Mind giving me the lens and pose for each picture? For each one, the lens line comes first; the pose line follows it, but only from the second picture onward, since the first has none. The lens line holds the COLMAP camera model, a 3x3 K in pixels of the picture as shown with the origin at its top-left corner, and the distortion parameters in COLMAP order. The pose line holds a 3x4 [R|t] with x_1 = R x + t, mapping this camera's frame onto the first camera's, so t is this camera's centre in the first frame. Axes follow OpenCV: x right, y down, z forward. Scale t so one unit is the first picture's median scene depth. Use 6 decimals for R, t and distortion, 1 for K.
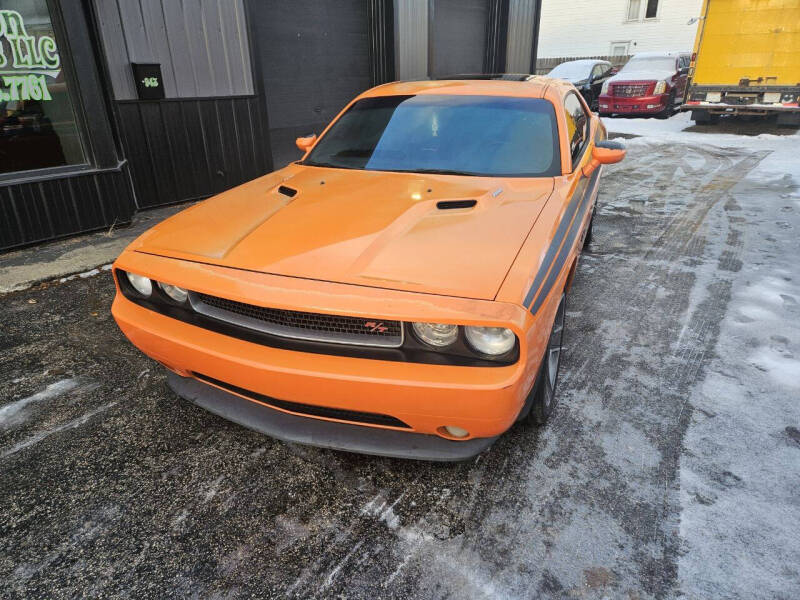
lens RADIAL K [[538.1, 0, 394.8], [0, 538.1, 303.0], [0, 0, 1]] dist [0.071725, -0.062226]
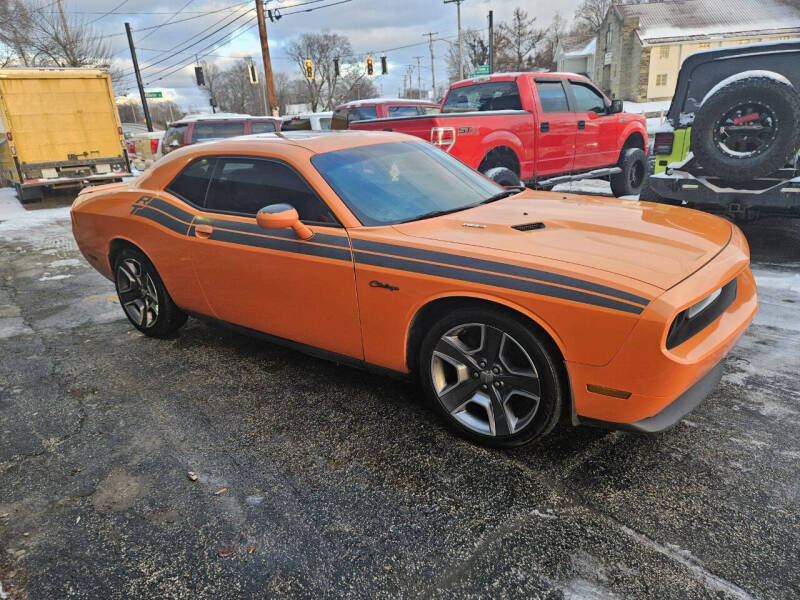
lens RADIAL K [[538.1, 0, 398.6], [0, 538.1, 287.7], [0, 0, 1]] dist [0.071725, -0.062226]
pose [[0.247651, -0.285624, 0.925790, -1.006370], [0.432594, 0.887614, 0.158126, -0.305071], [-0.866909, 0.361331, 0.343378, 0.755653]]
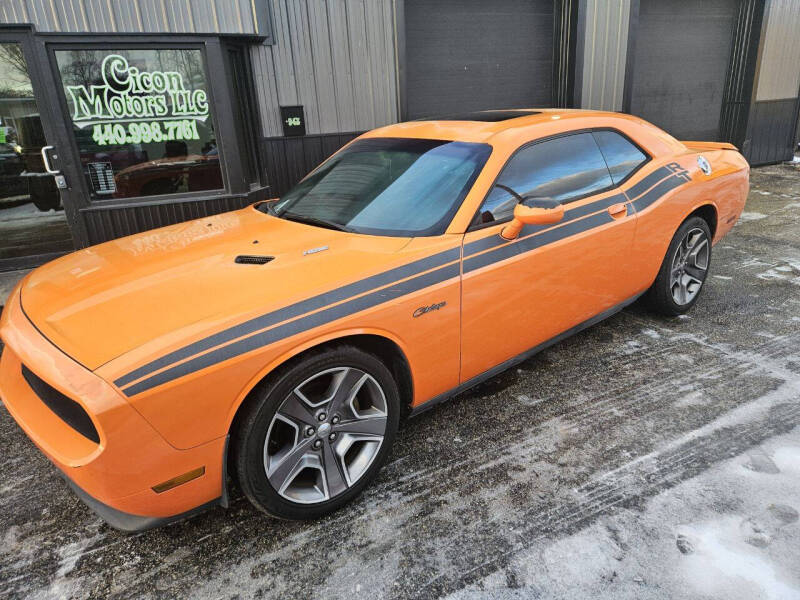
lens RADIAL K [[538.1, 0, 405.5], [0, 538.1, 286.0], [0, 0, 1]] dist [0.071725, -0.062226]
pose [[0.875265, 0.122428, -0.467893, 0.591903], [-0.150793, 0.988286, -0.023489, -0.115181], [0.459536, 0.091115, 0.883473, 0.212155]]
